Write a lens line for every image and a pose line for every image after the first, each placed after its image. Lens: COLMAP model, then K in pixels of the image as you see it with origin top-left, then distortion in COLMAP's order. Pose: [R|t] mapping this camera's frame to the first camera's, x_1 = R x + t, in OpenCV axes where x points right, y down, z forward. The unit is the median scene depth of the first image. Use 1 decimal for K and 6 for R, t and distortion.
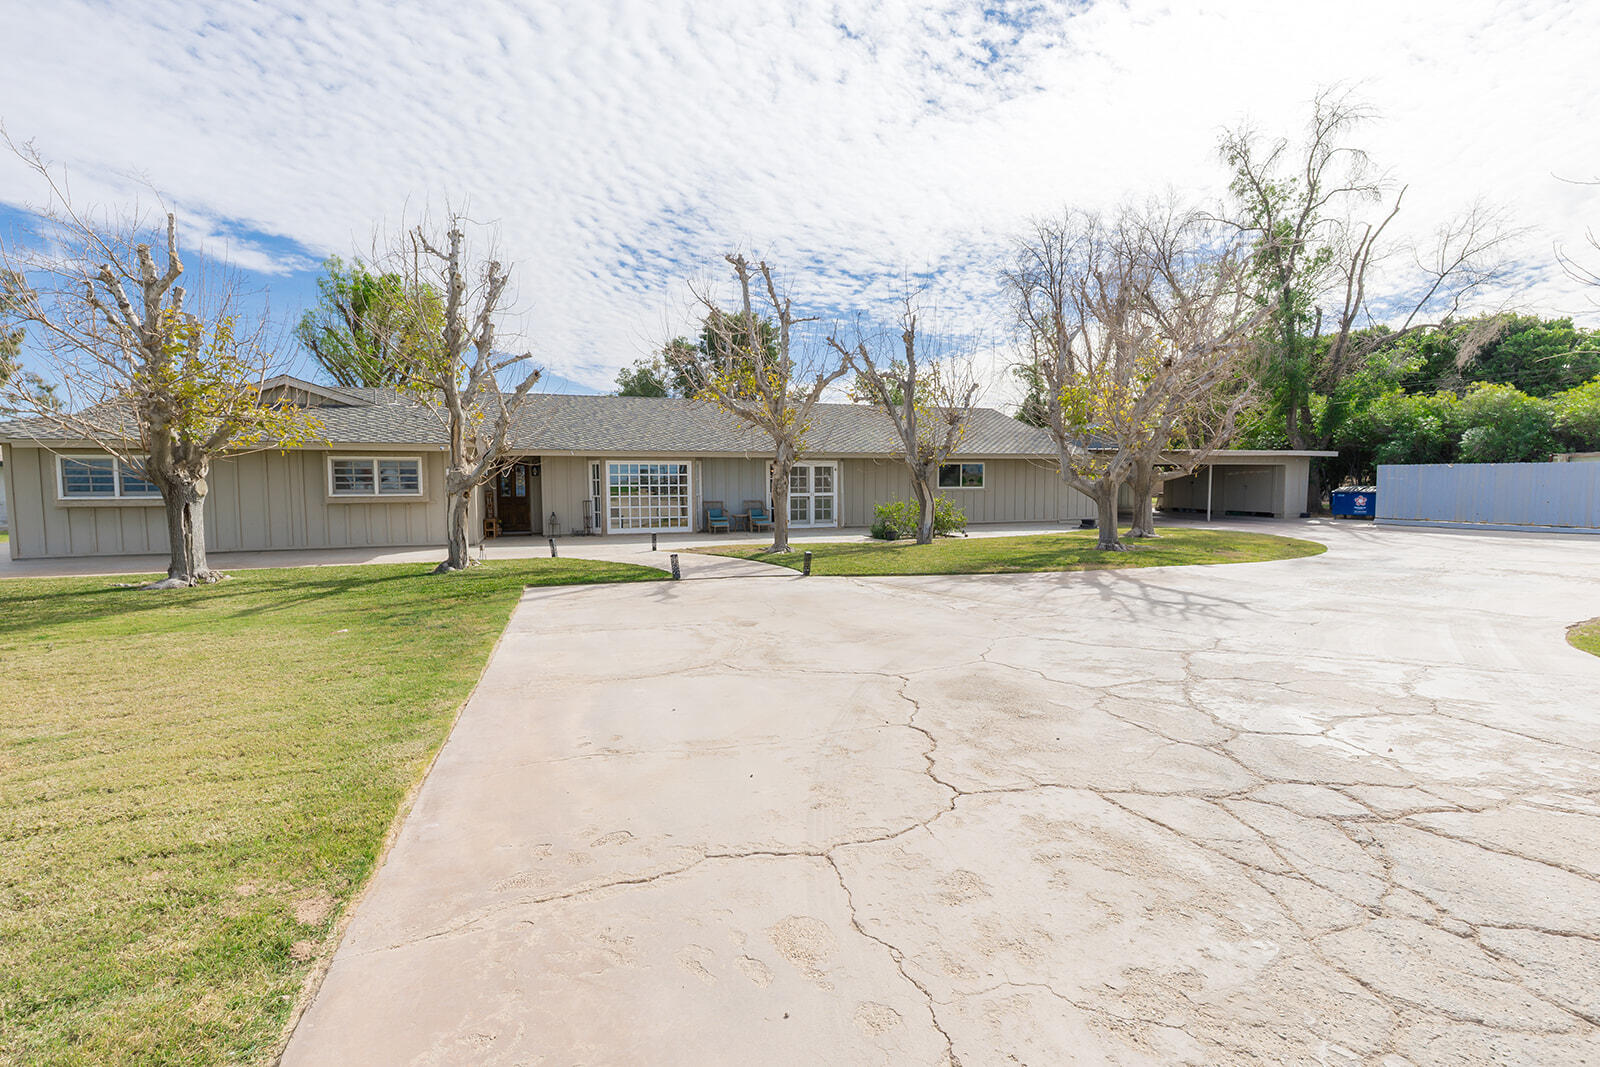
lens RADIAL K [[730.9, 0, 805.7], [0, 730.9, 531.8], [0, 0, 1]] dist [0.002578, 0.000220]
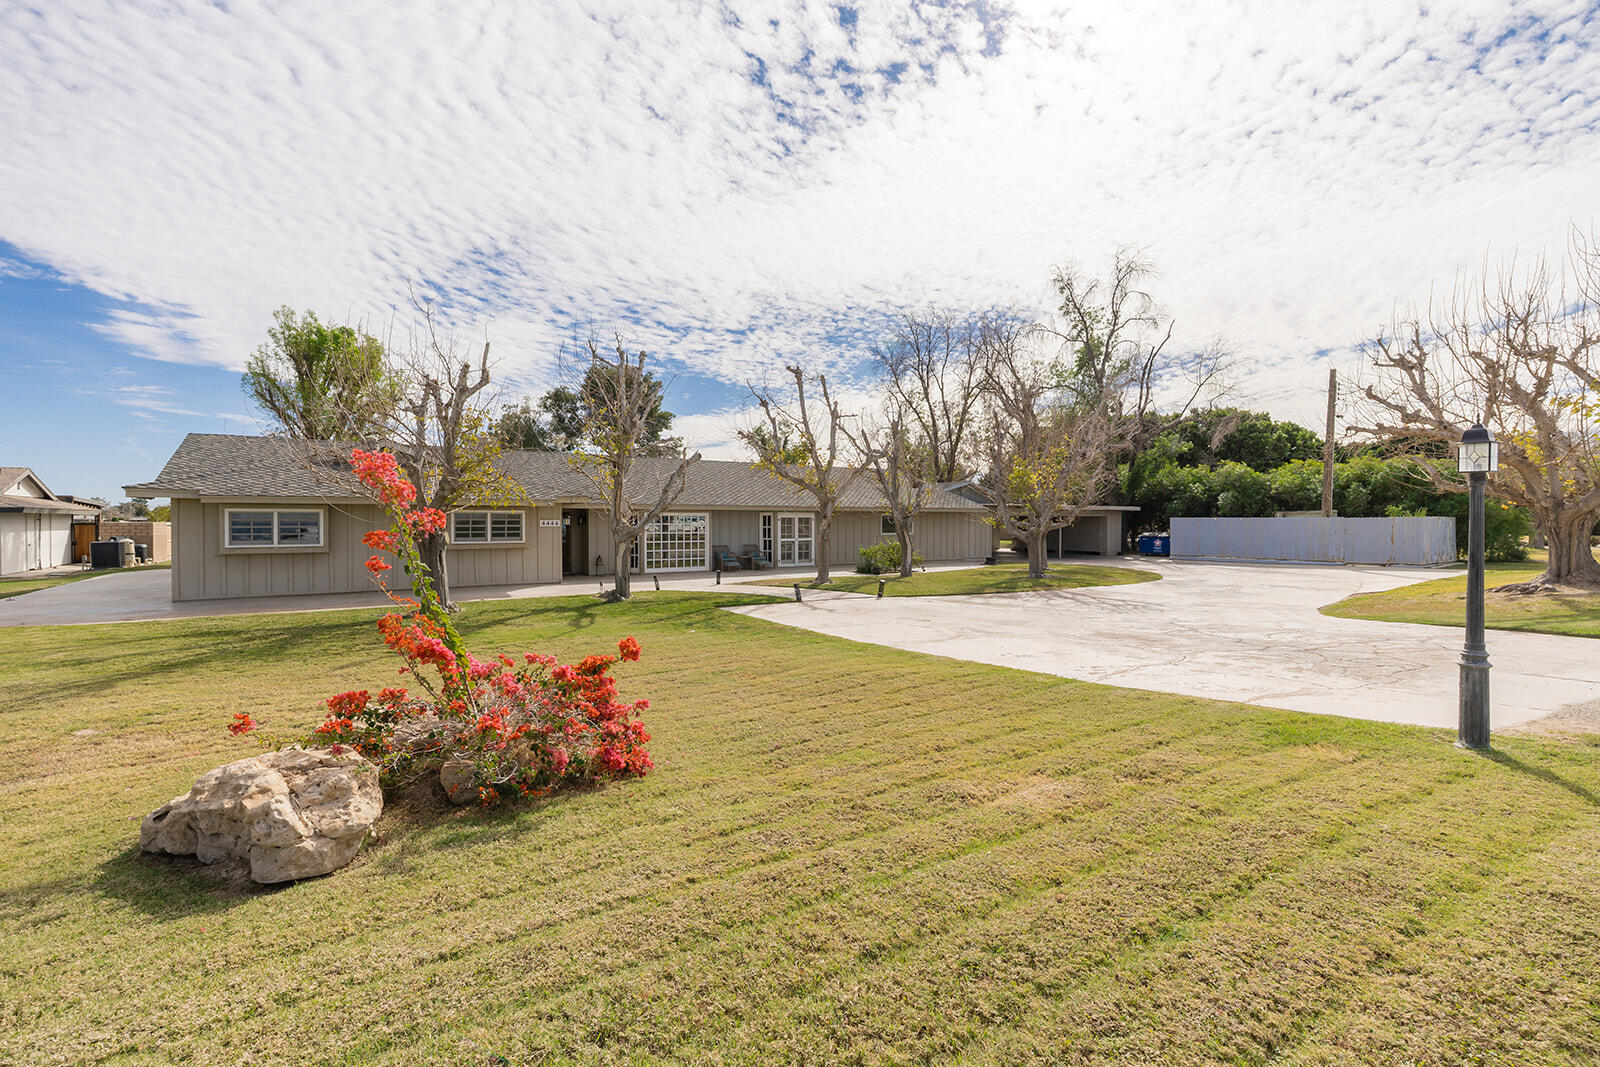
lens RADIAL K [[715.1, 0, 804.1], [0, 715.1, 532.3], [0, 0, 1]] dist [0.003163, 0.000102]
pose [[0.971119, -0.000046, 0.238594, -0.315000], [0.013376, 0.998438, -0.054252, 0.003792], [-0.238219, 0.055877, 0.969603, -0.227997]]
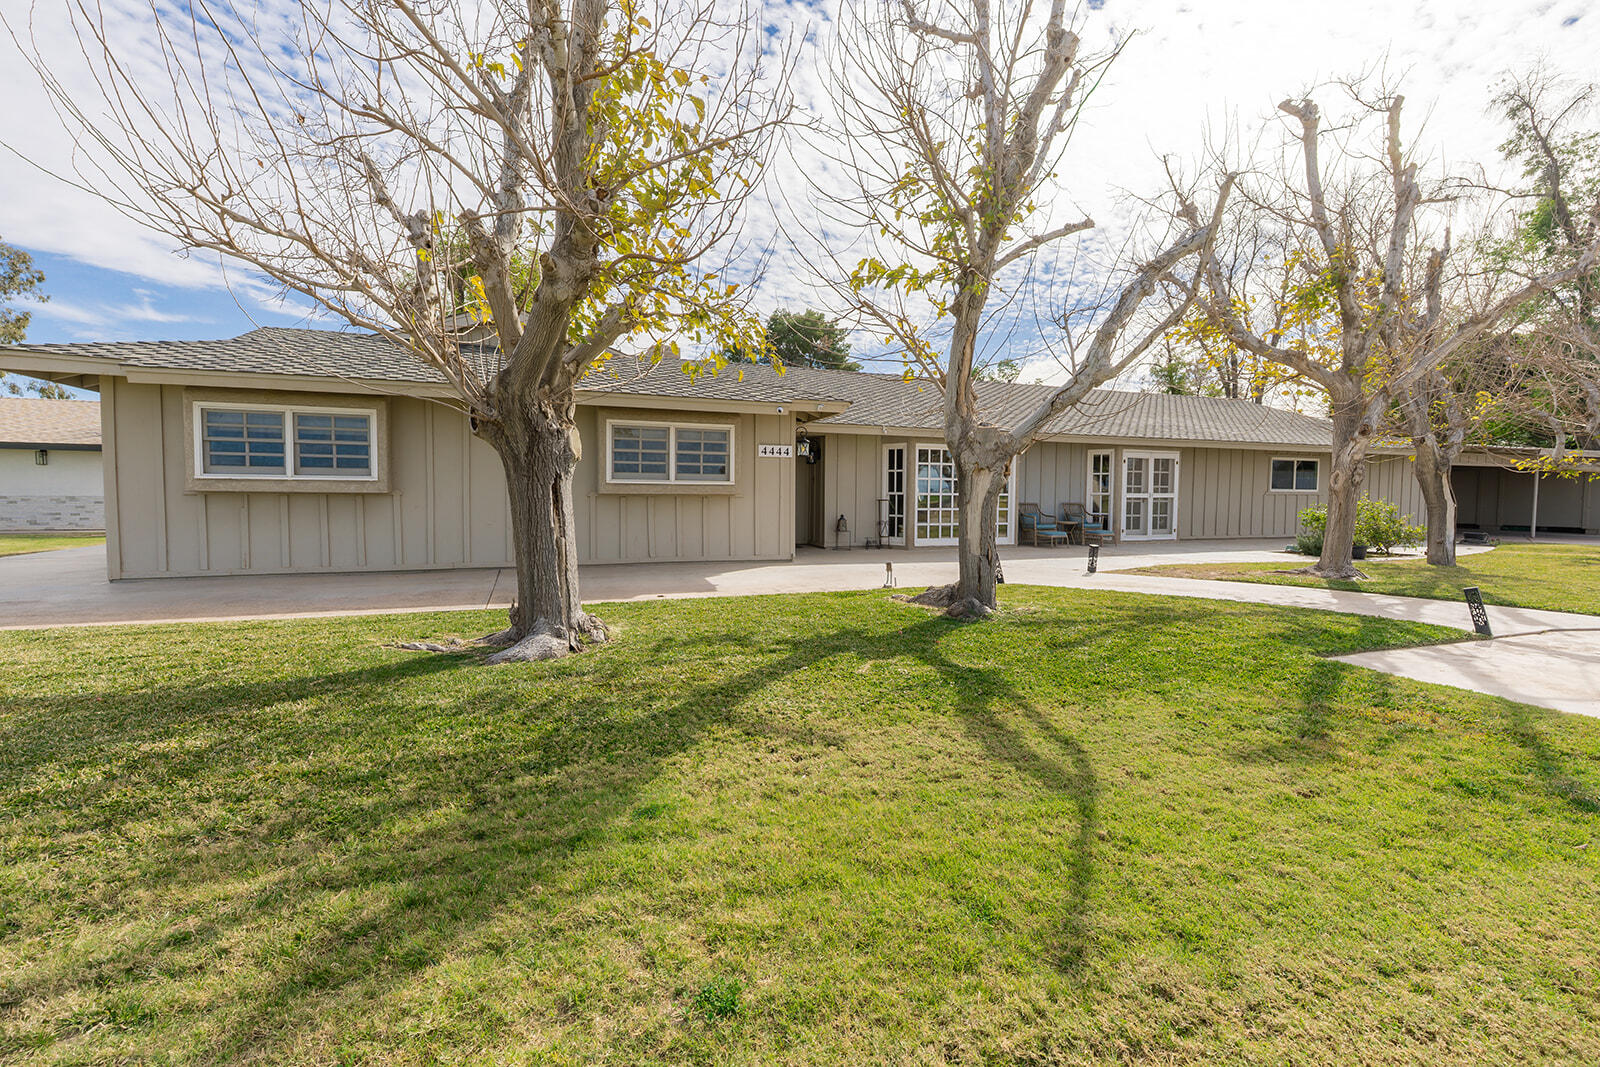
lens RADIAL K [[713.0, 0, 803.7], [0, 713.0, 532.8], [0, 0, 1]] dist [0.004221, -0.000333]
pose [[0.999698, 0.010050, 0.022414, -0.418977], [-0.009664, 0.999804, -0.017283, 0.003675], [-0.022583, 0.017062, 0.999599, 0.321774]]
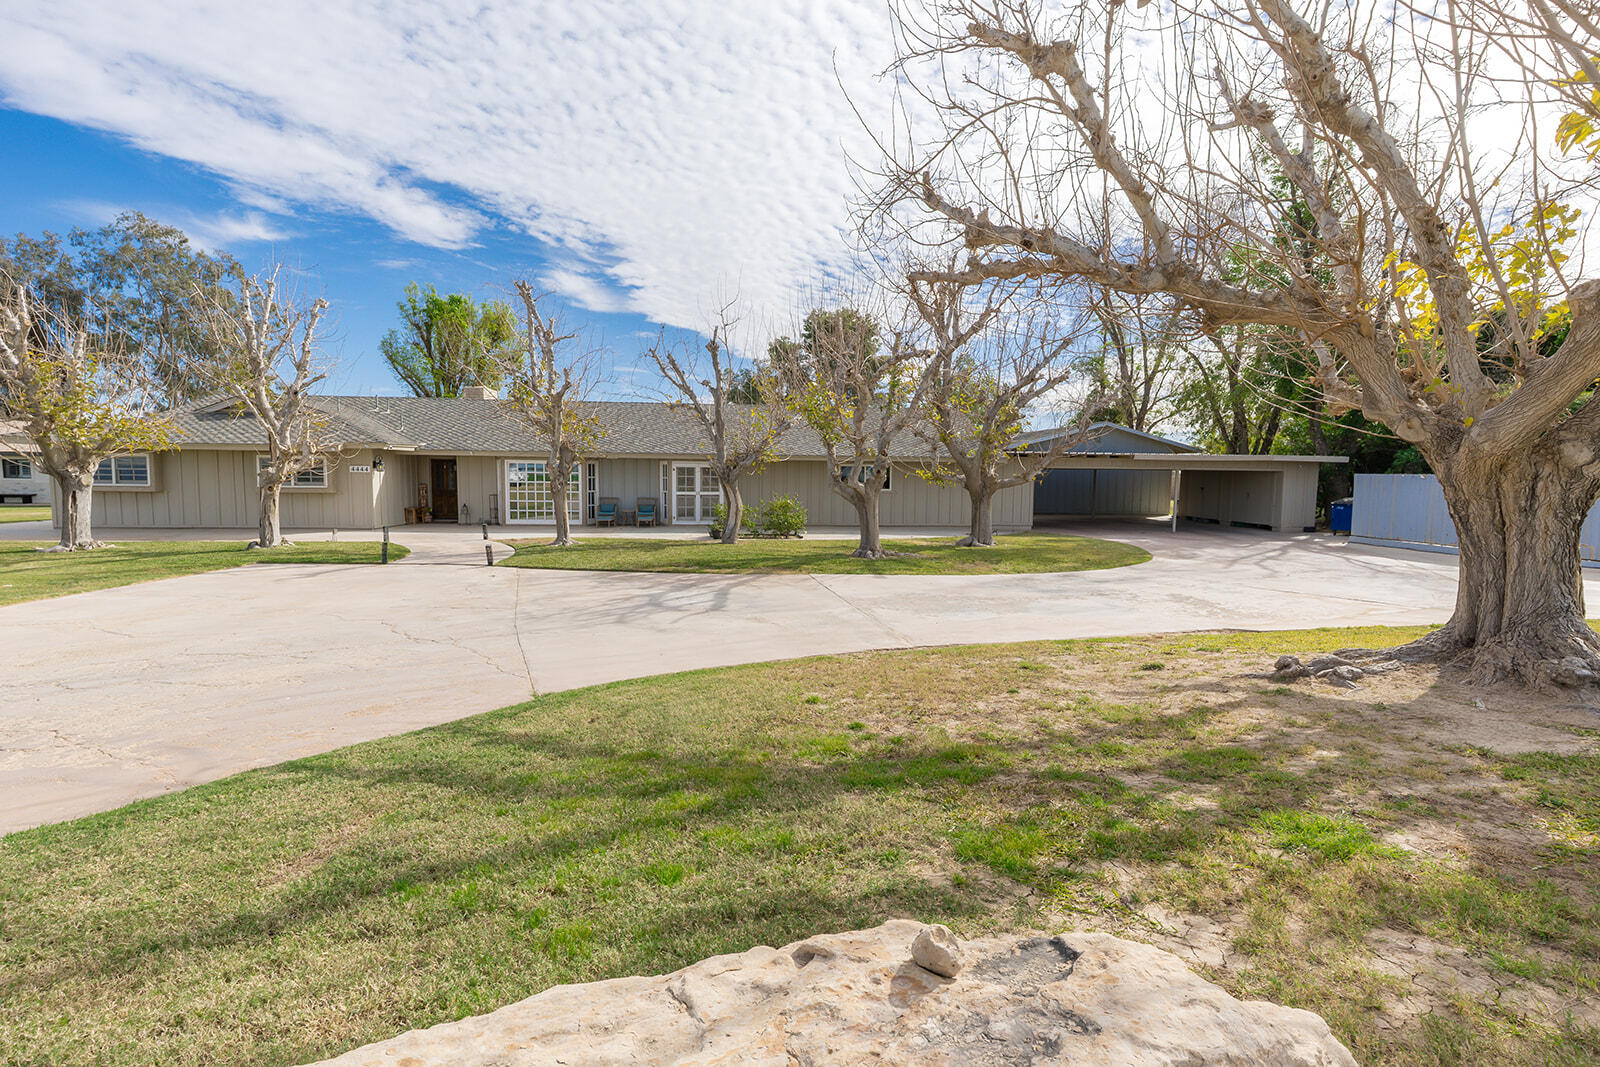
lens RADIAL K [[730.9, 0, 805.7], [0, 730.9, 531.8], [0, 0, 1]] dist [0.002578, 0.000220]
pose [[0.967731, 0.036372, -0.249345, 0.495250], [-0.034214, 0.999330, 0.012985, -0.016517], [0.249651, -0.004035, 0.968328, 0.009456]]
